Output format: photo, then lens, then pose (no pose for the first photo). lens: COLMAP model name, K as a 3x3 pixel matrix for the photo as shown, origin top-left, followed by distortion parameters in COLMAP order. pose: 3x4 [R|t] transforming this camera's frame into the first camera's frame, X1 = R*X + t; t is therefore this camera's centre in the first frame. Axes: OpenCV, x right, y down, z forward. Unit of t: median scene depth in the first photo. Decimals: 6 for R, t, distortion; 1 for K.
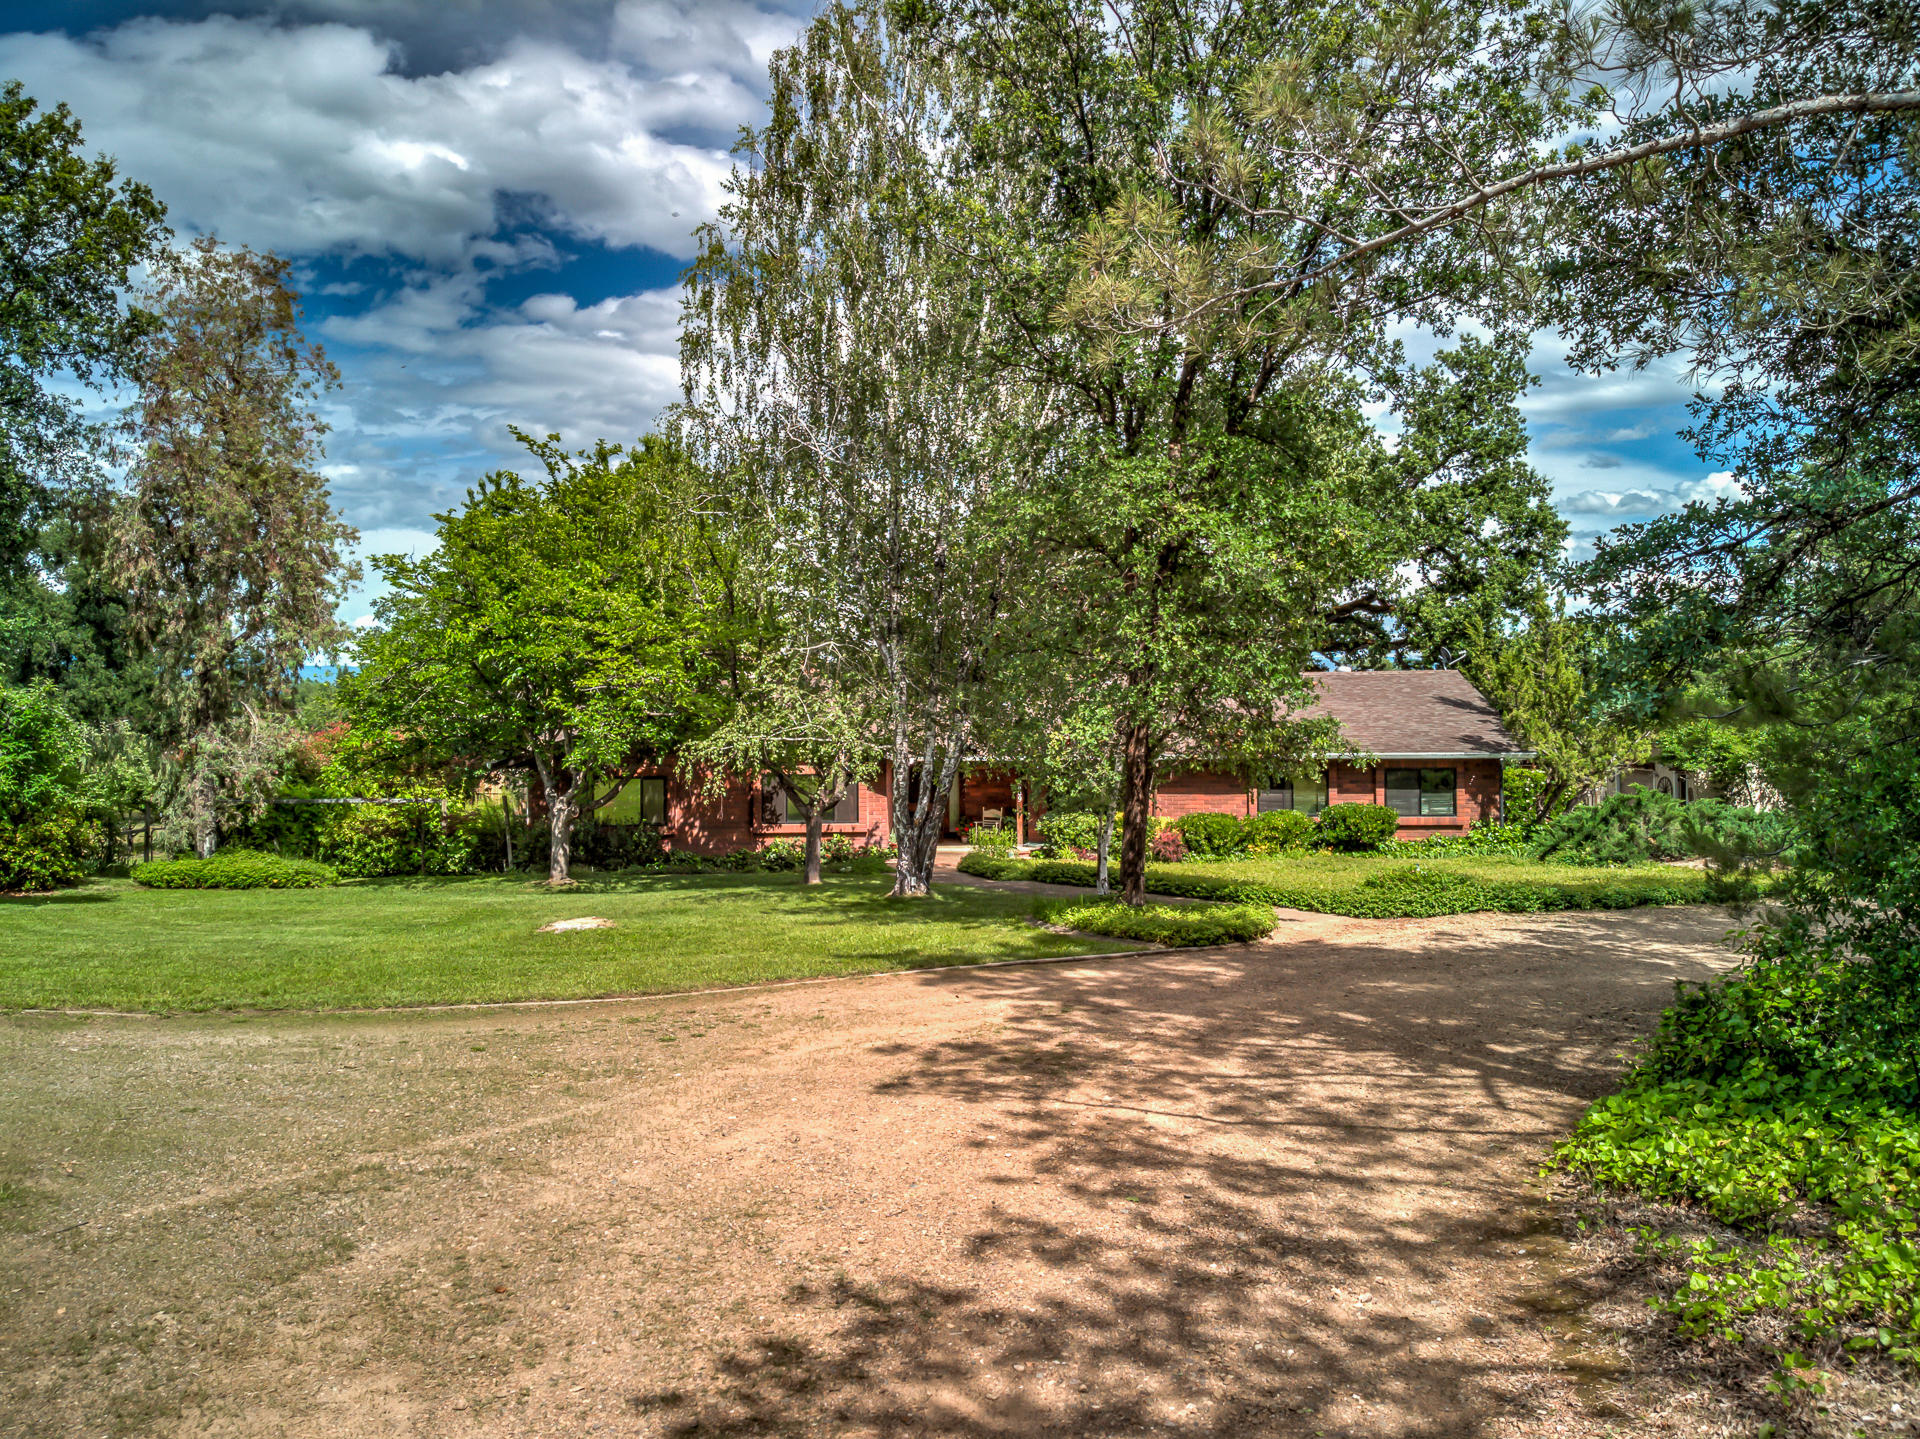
lens RADIAL K [[1435.1, 0, 964.6], [0, 1435.1, 626.2], [0, 0, 1]] dist [0.048379, -0.151404]
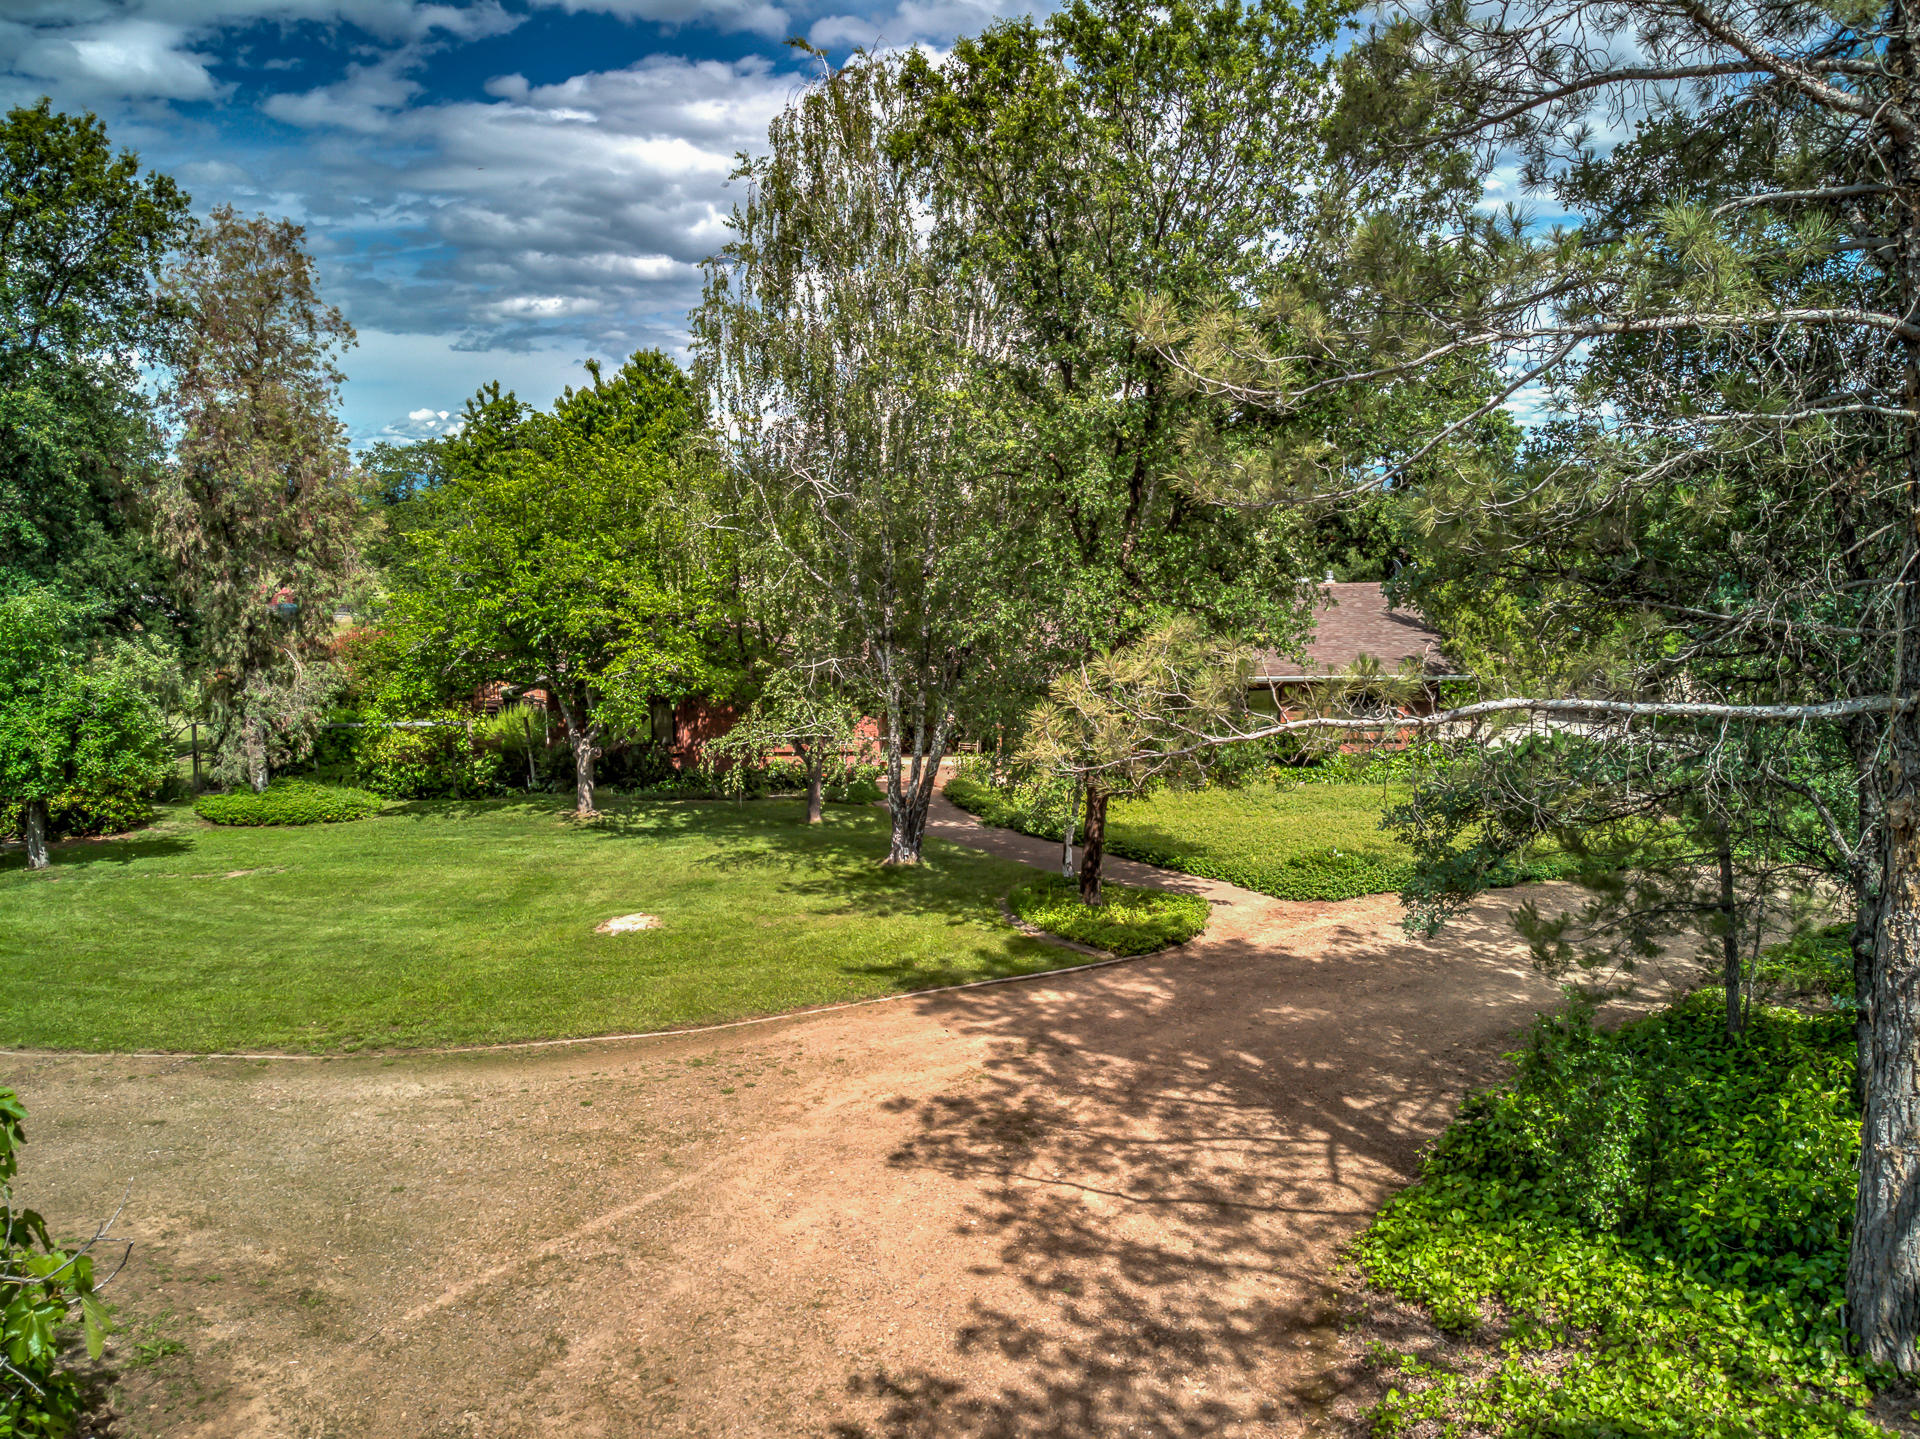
lens RADIAL K [[1412.4, 0, 958.8], [0, 1412.4, 647.6], [0, 0, 1]] dist [0.059388, -0.159159]
pose [[0.999954, -0.003980, 0.008728, -0.005573], [0.002856, 0.992118, 0.125276, -0.349535], [-0.009158, -0.125245, 0.992084, -0.303337]]
